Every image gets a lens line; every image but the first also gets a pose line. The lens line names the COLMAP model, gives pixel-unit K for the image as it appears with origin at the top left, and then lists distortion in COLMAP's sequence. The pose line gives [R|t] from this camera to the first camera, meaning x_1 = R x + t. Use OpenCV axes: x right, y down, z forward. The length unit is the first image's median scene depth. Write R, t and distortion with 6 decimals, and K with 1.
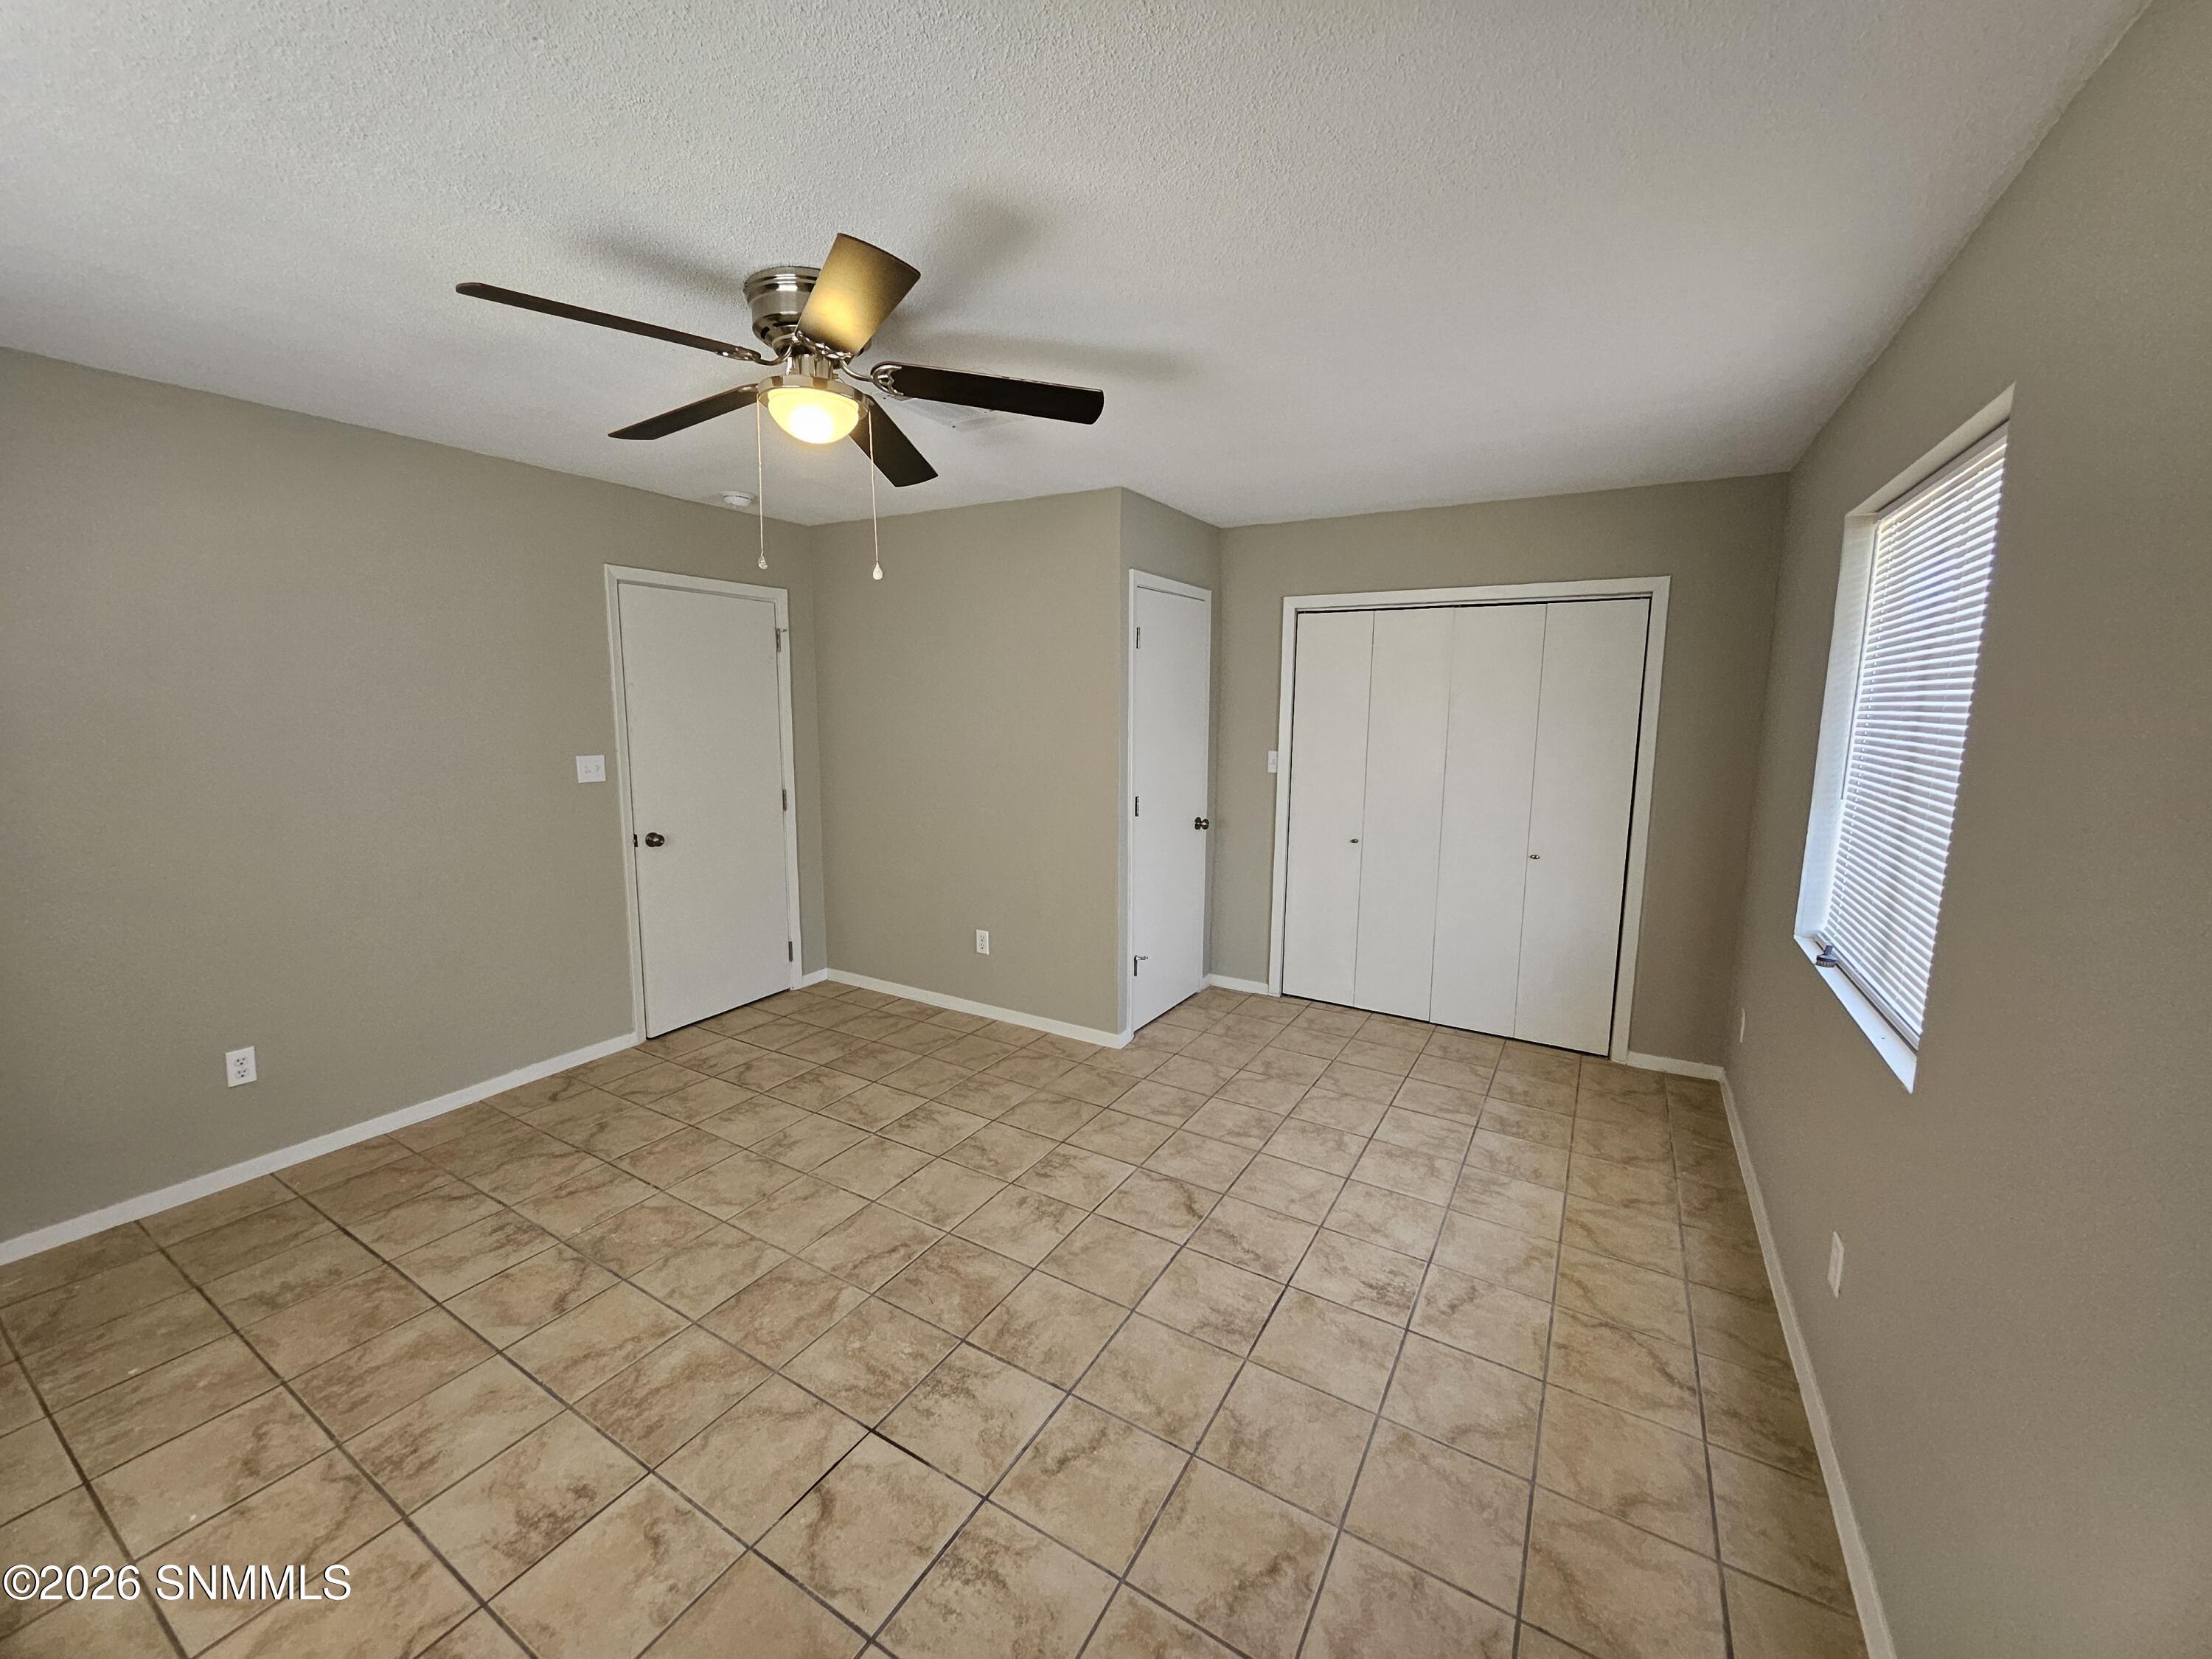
lens RADIAL K [[865.3, 0, 1089.7], [0, 865.3, 817.5], [0, 0, 1]] dist [-0.001172, -0.000629]
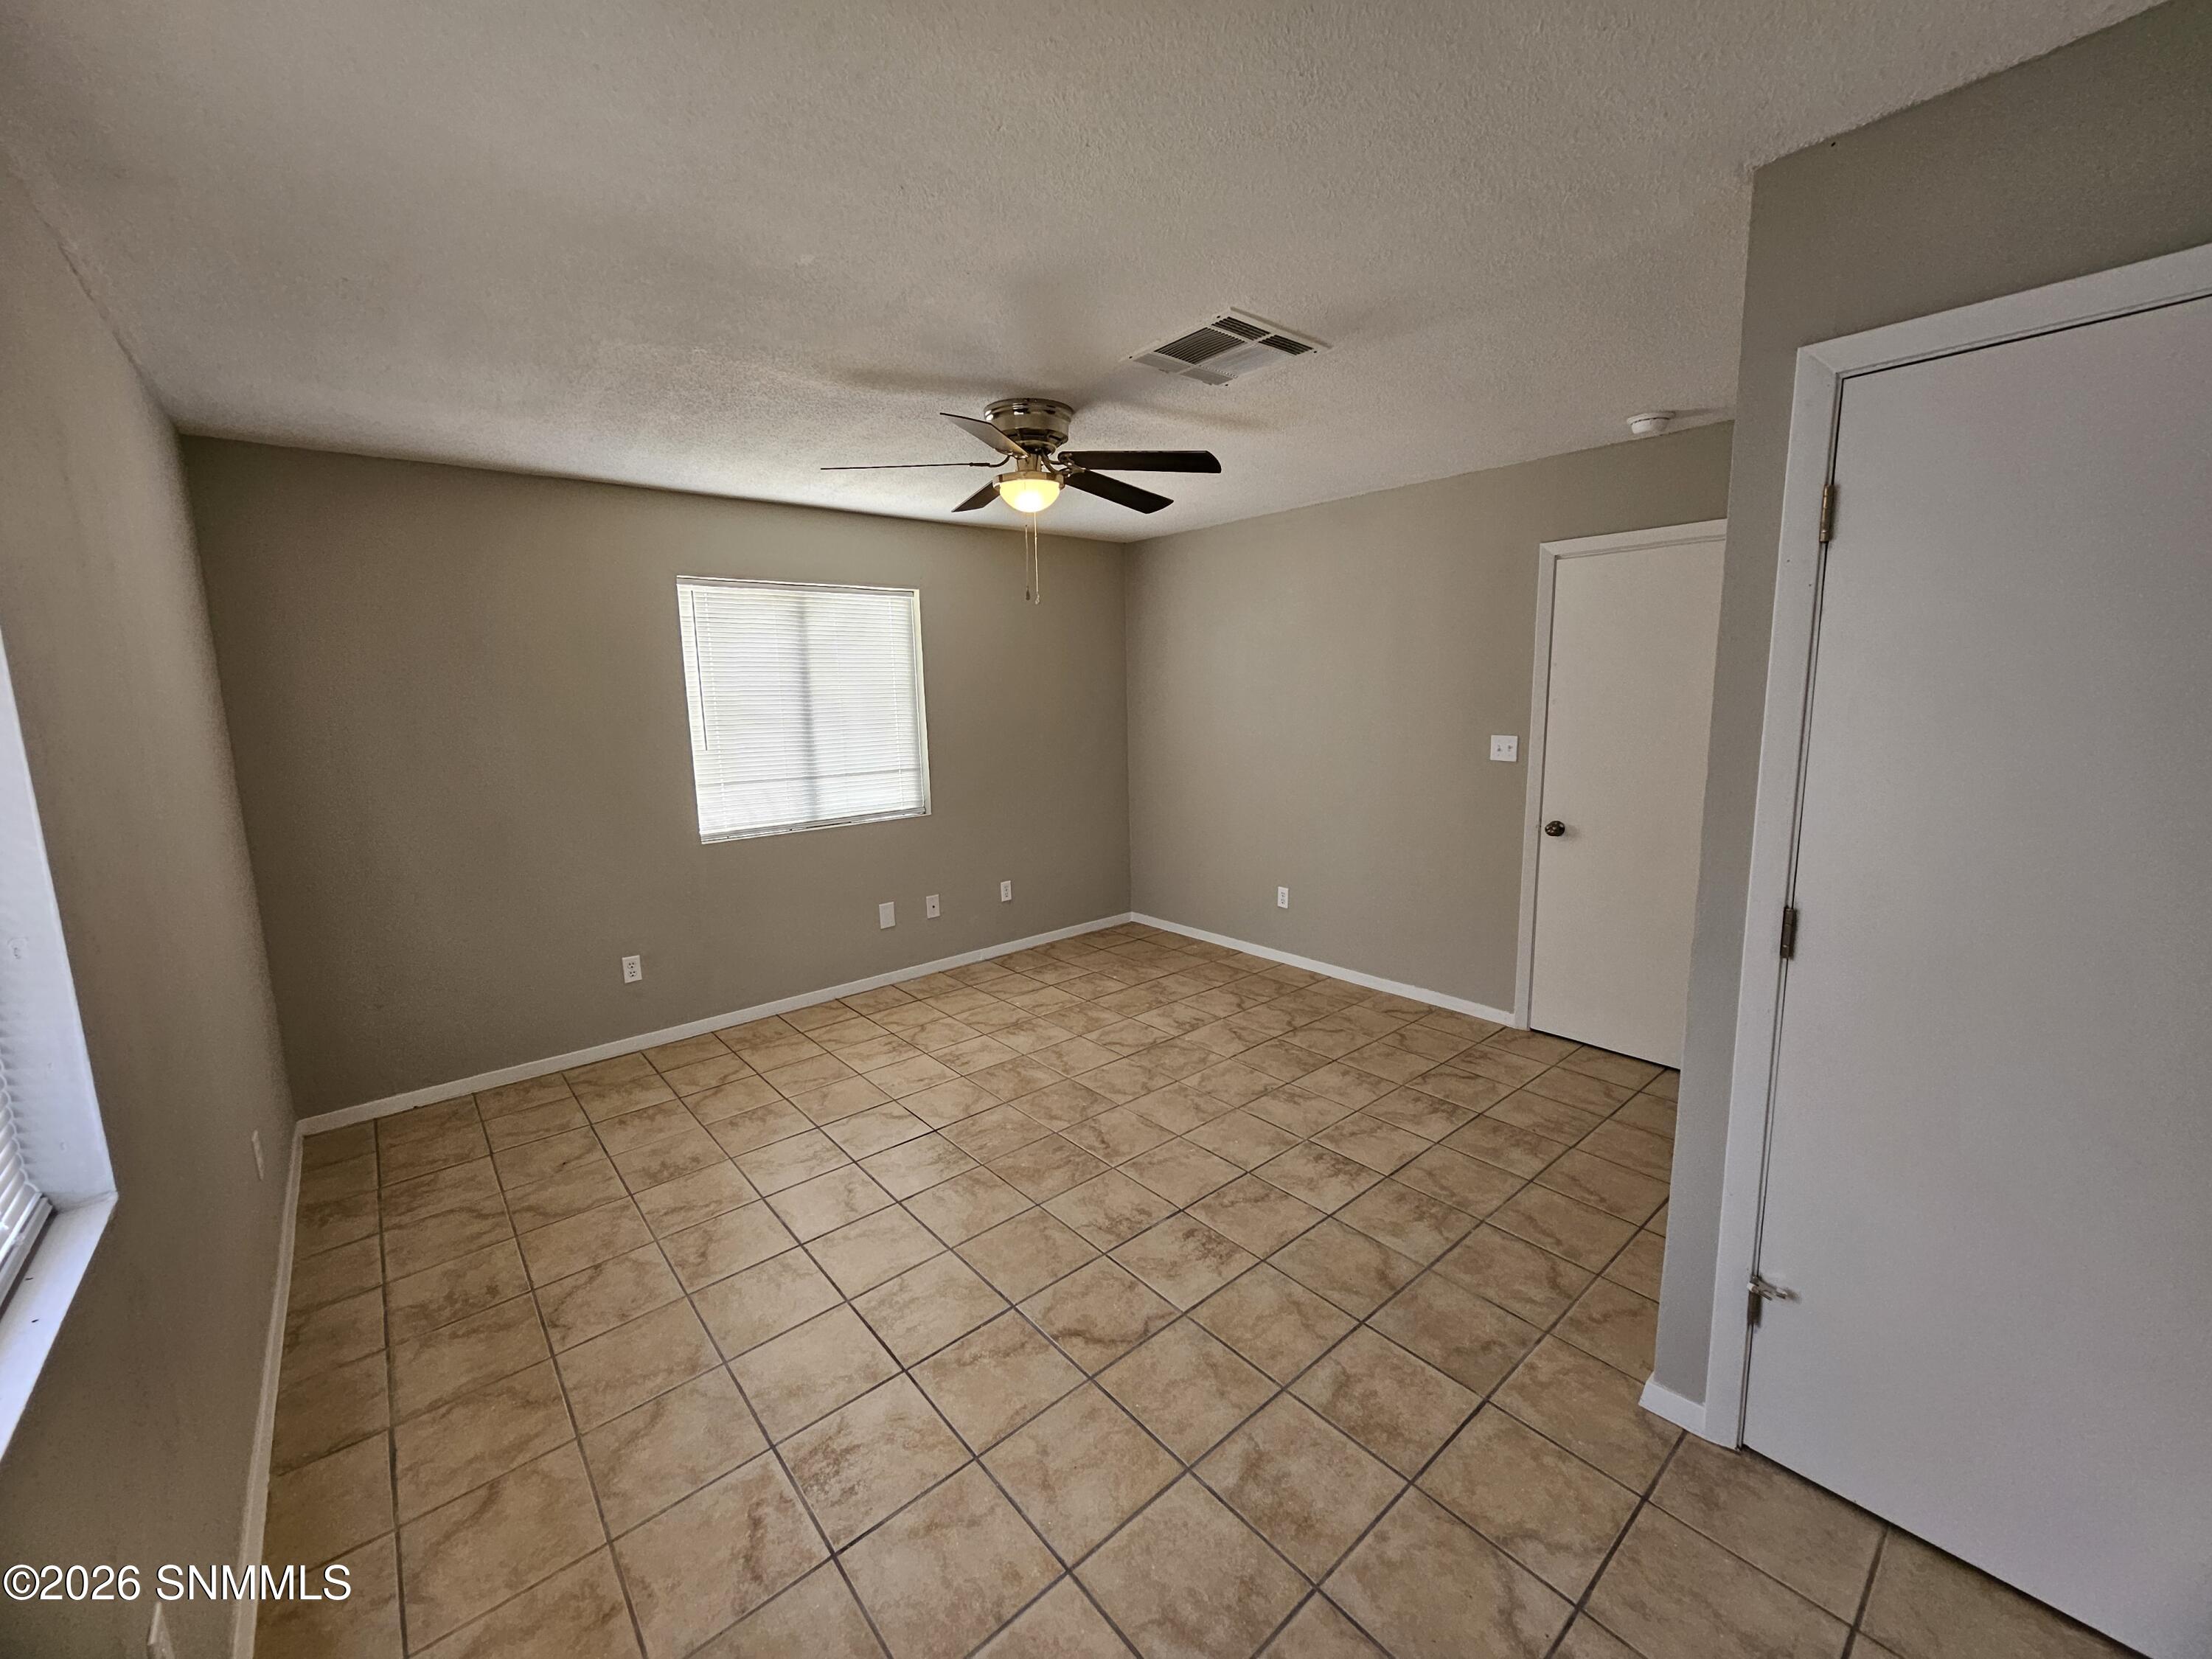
lens RADIAL K [[865.3, 0, 1089.7], [0, 865.3, 817.5], [0, 0, 1]] dist [-0.001172, -0.000629]
pose [[-0.323448, 0.143554, -0.935293, 0.717908], [-0.108763, 0.976234, 0.187451, -0.145161], [0.939974, 0.162356, -0.300148, 1.073524]]
